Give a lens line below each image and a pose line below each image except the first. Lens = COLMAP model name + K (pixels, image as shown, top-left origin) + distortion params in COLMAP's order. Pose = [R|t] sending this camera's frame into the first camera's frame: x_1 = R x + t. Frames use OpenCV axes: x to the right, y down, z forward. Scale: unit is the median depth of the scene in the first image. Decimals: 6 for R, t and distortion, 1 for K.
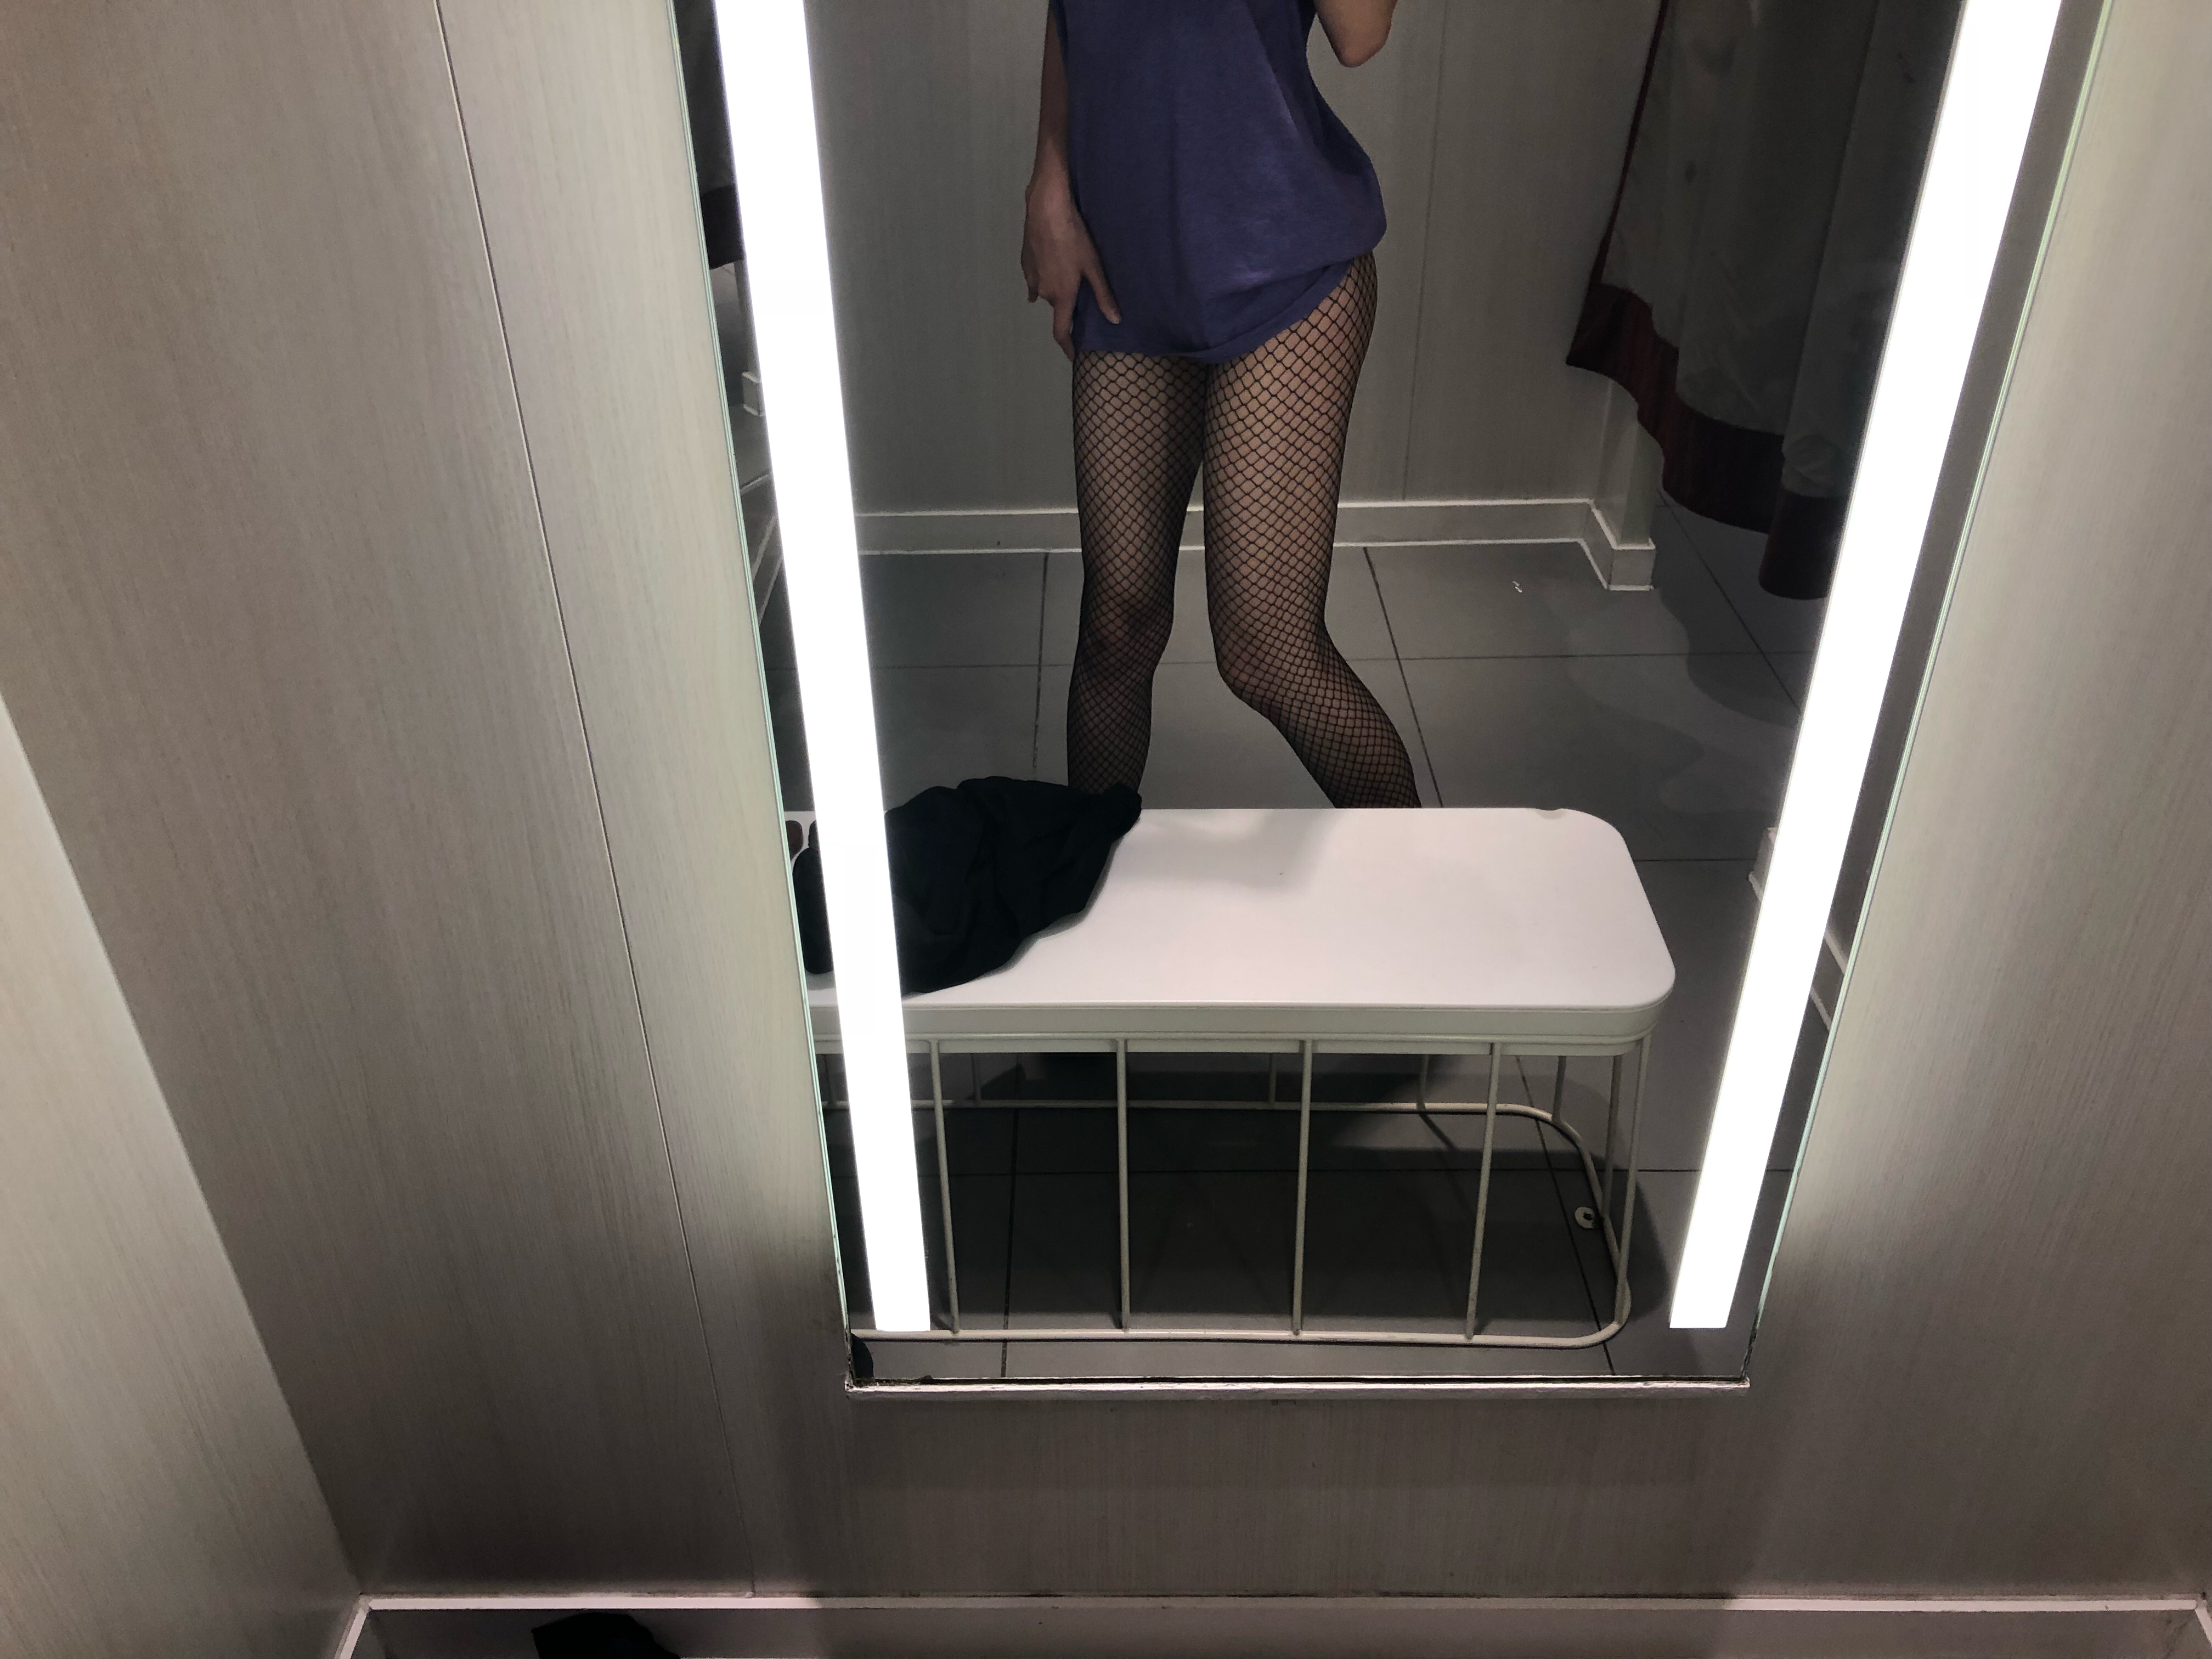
lens RADIAL K [[1903.8, 0, 1102.2], [0, 1903.8, 819.3], [0, 0, 1]] dist [0.036187, 0.002739]
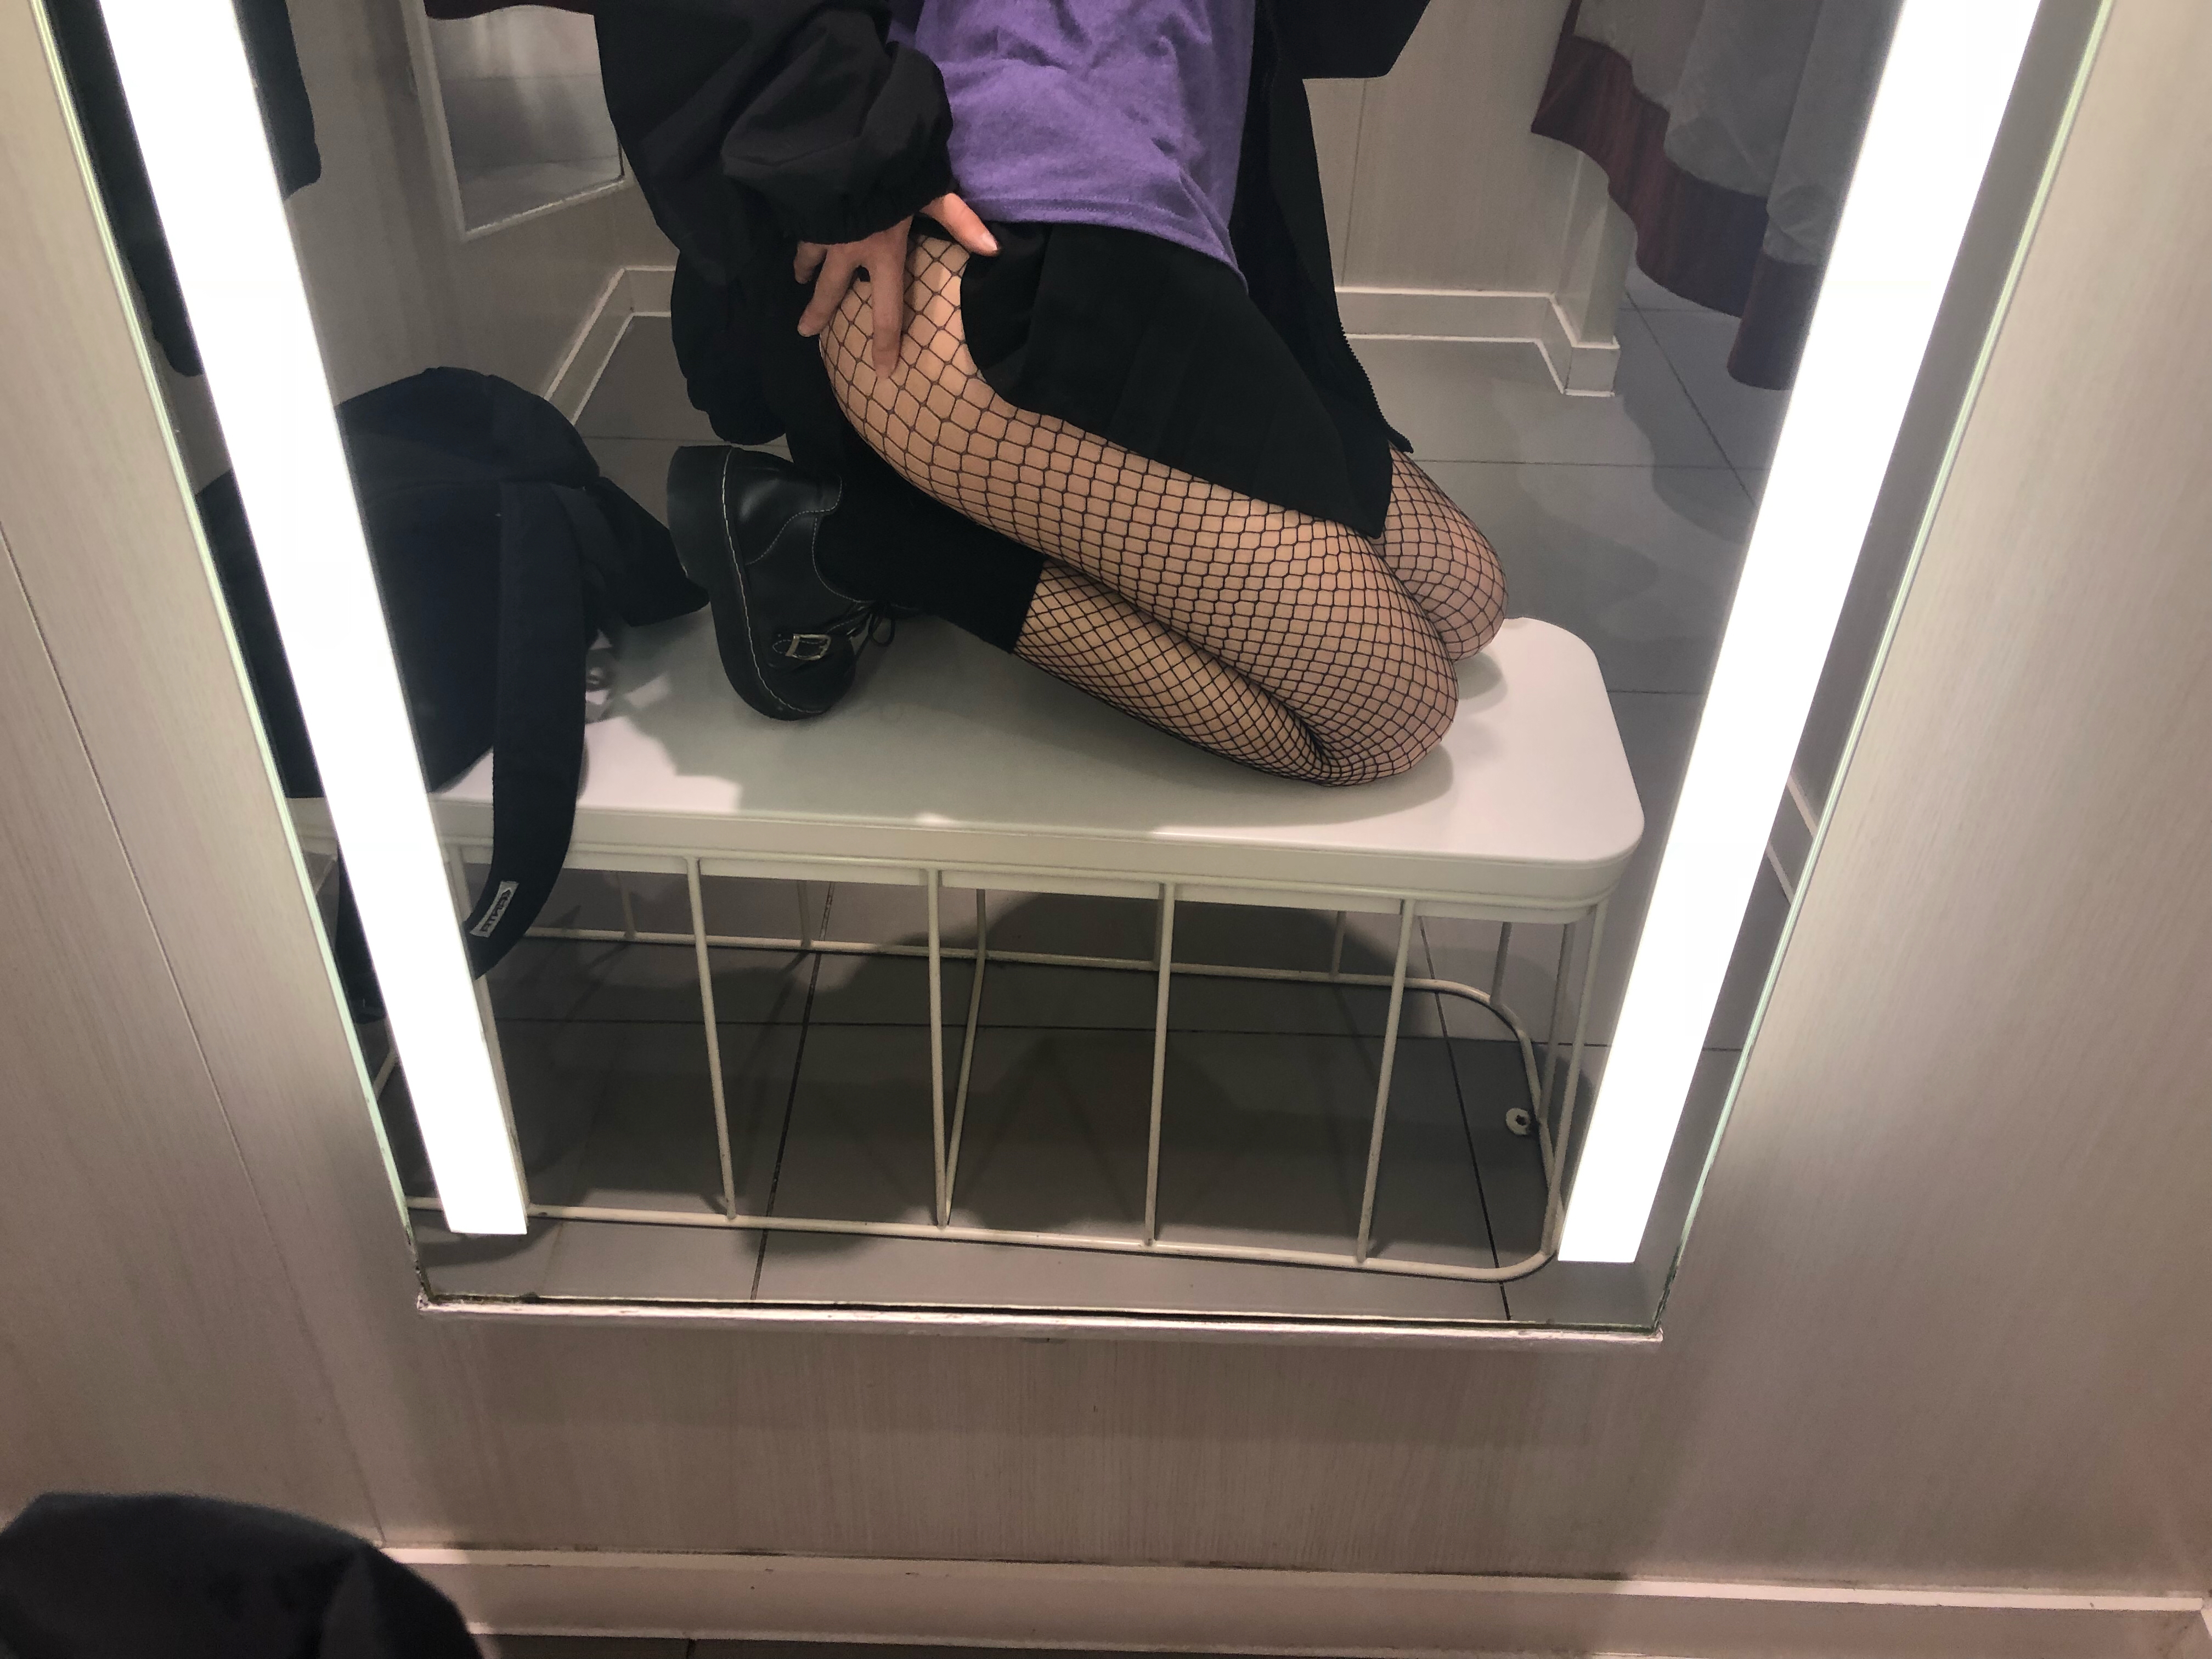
lens RADIAL K [[1903.8, 0, 1091.5], [0, 1903.8, 831.8], [0, 0, 1]] dist [0.036187, 0.002739]
pose [[0.999173, 0.036198, 0.018499, 0.080413], [-0.037475, 0.996546, 0.074111, 0.045883], [-0.015752, -0.074743, 0.997078, 0.234060]]
